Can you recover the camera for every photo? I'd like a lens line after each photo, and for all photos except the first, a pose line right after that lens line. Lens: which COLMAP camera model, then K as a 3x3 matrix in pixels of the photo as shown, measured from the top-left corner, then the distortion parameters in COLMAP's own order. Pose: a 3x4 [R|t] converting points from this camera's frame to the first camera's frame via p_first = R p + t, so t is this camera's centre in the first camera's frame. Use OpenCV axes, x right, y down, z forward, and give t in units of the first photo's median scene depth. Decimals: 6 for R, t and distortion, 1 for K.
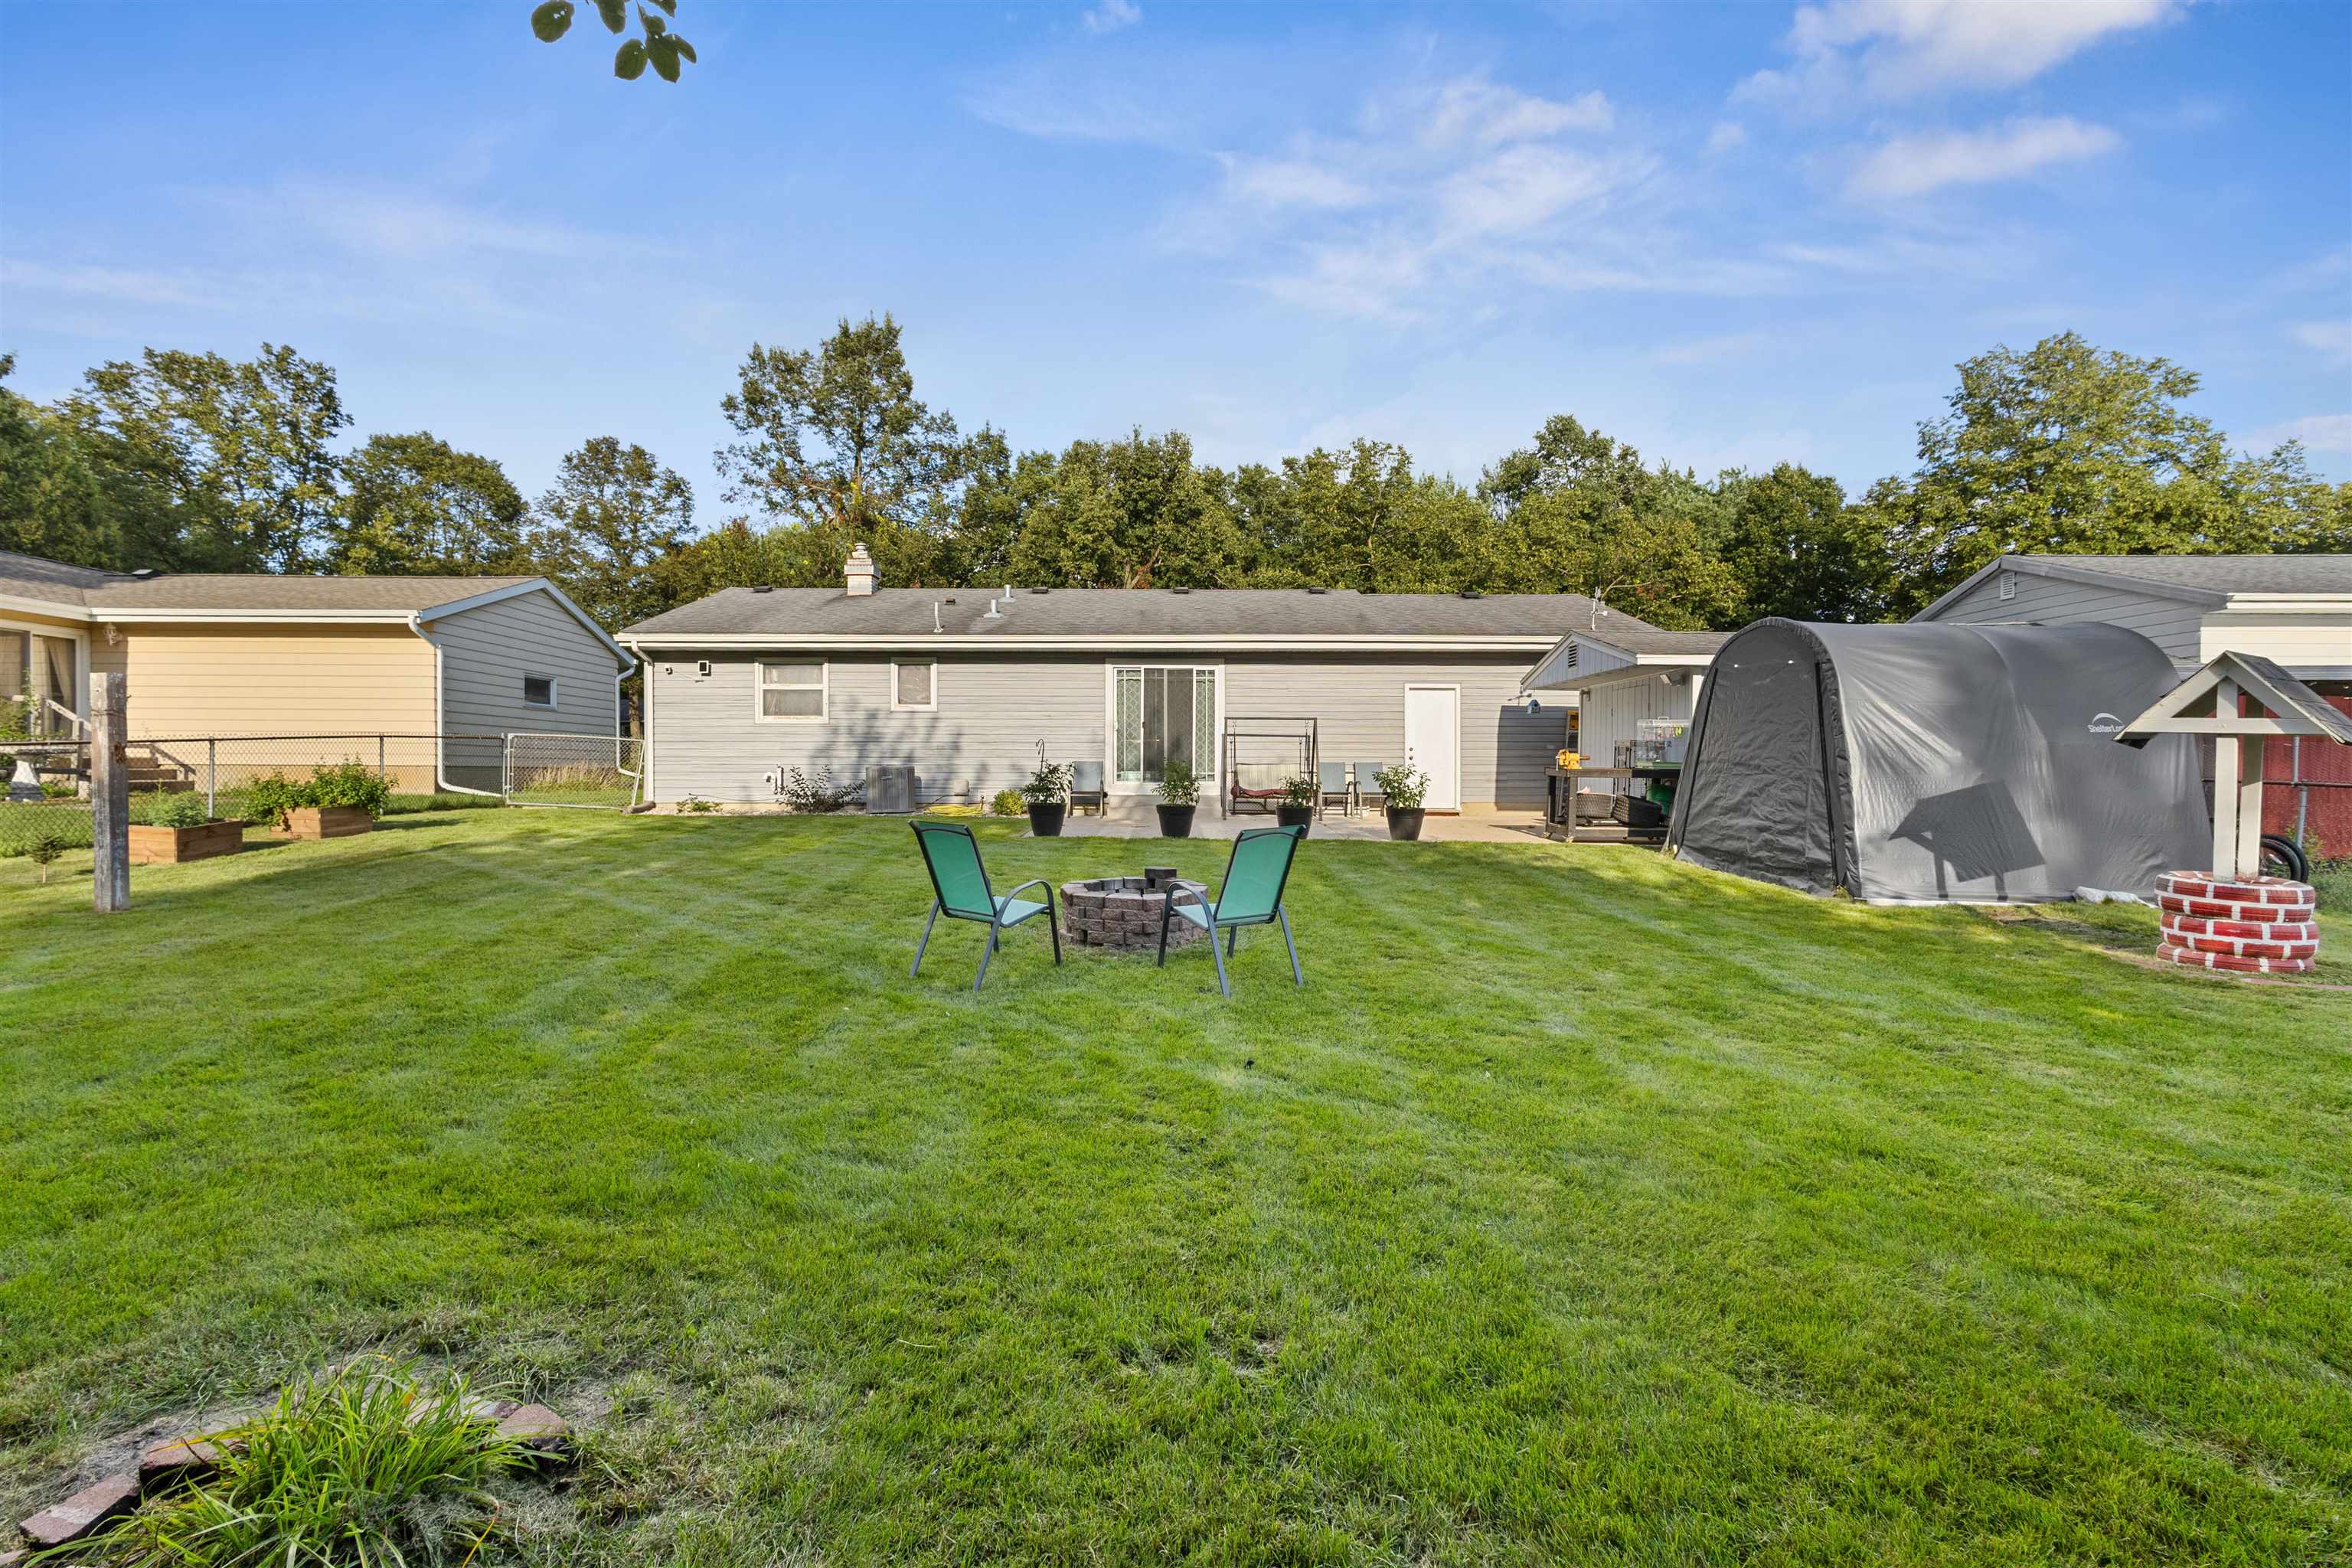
lens RADIAL K [[1087.4, 0, 1176.0], [0, 1087.4, 784.0], [0, 0, 1]] dist [0.012307, -0.006353]
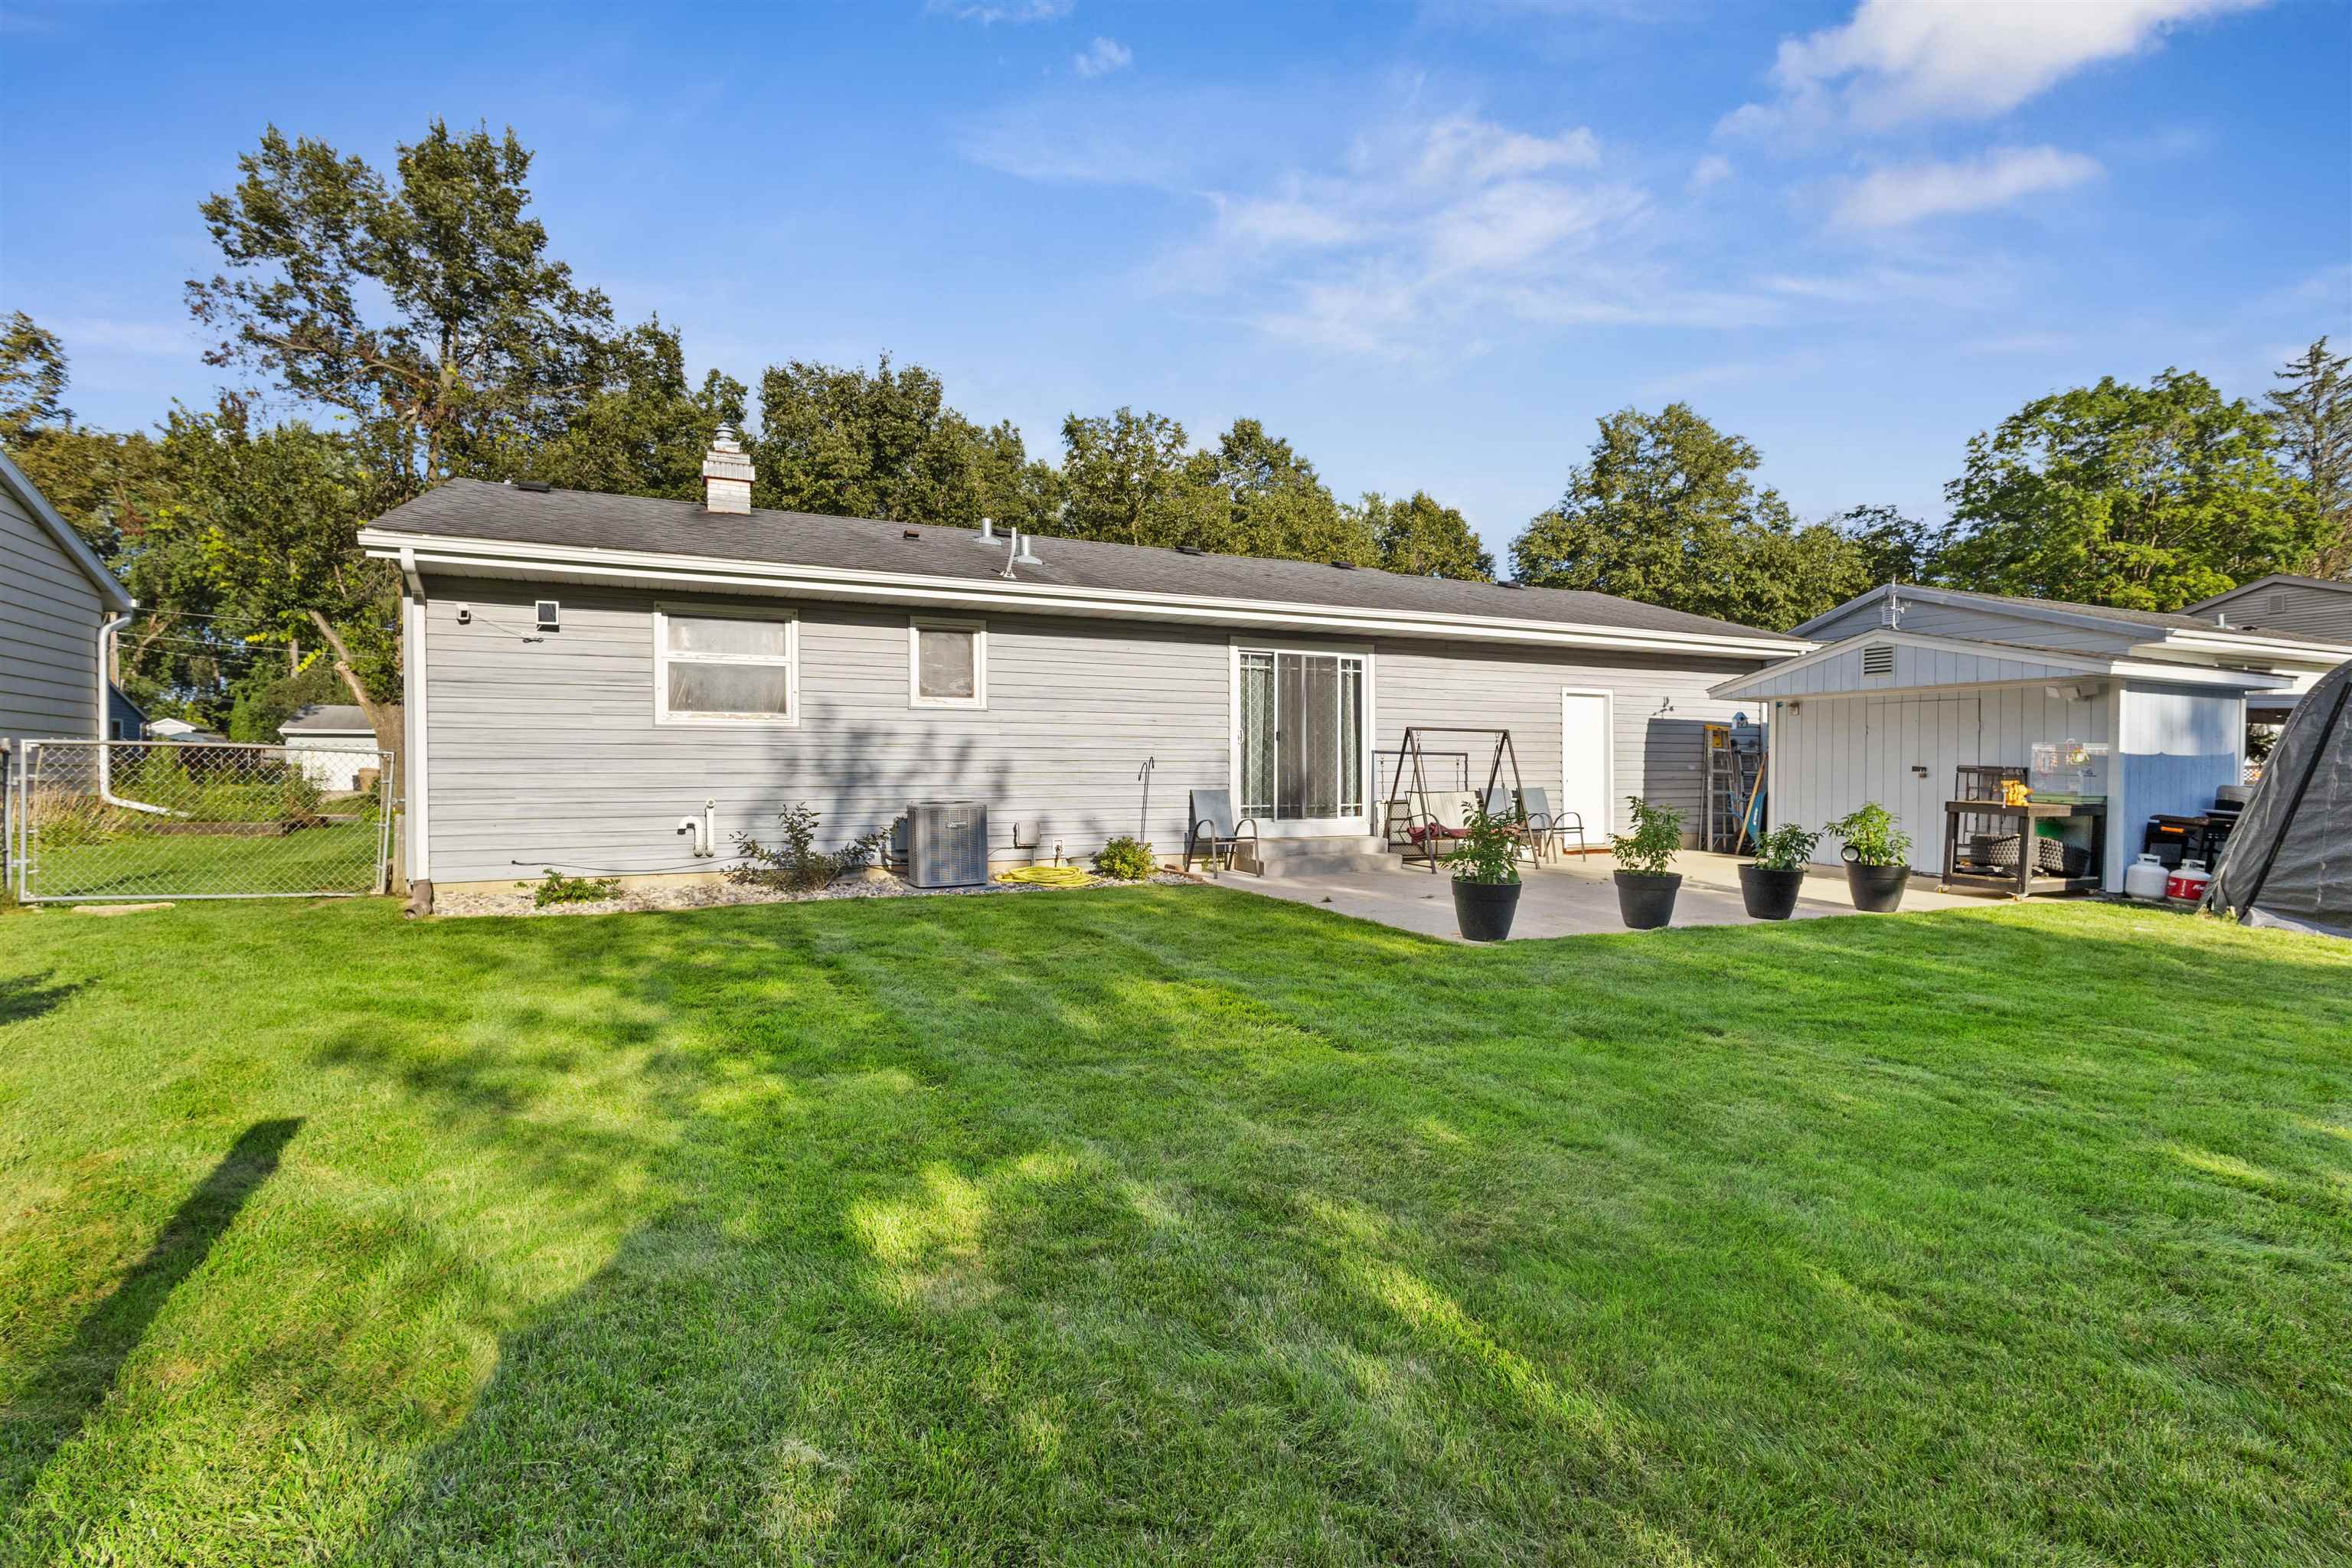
lens RADIAL K [[1087.4, 0, 1176.0], [0, 1087.4, 784.0], [0, 0, 1]] dist [0.012307, -0.006353]
pose [[0.905924, -0.006440, 0.423392, -0.176734], [0.007157, 0.999974, -0.000104, -0.011749], [-0.423380, 0.003125, 0.905947, 0.190585]]
